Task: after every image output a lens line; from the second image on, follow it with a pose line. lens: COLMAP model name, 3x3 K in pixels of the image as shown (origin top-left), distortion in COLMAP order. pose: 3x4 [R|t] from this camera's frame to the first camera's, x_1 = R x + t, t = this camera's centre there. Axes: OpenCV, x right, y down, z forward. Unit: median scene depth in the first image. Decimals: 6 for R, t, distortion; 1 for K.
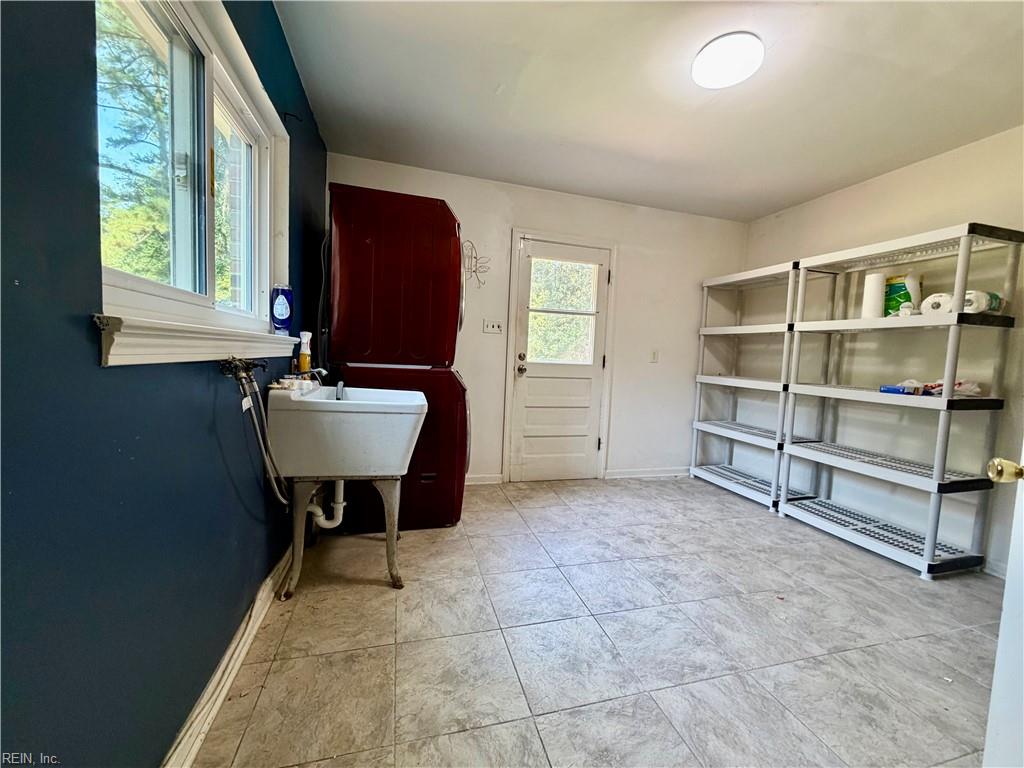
lens RADIAL K [[407.7, 0, 516.1], [0, 407.7, 383.5], [0, 0, 1]] dist [0.002500, -0.000188]
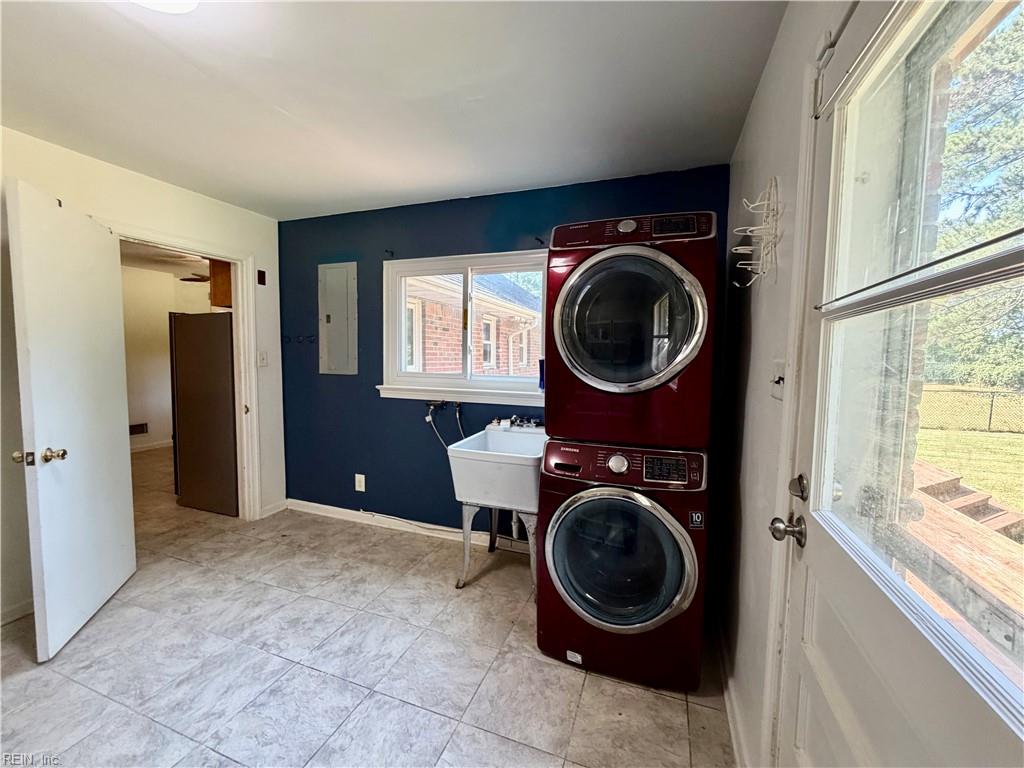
lens RADIAL K [[407.7, 0, 516.1], [0, 407.7, 383.5], [0, 0, 1]] dist [0.002500, -0.000188]
pose [[-0.587788, 0.004845, -0.809000, 0.744568], [-0.093448, 0.992882, 0.073842, -0.290420], [0.803600, 0.119003, -0.583152, 2.096616]]
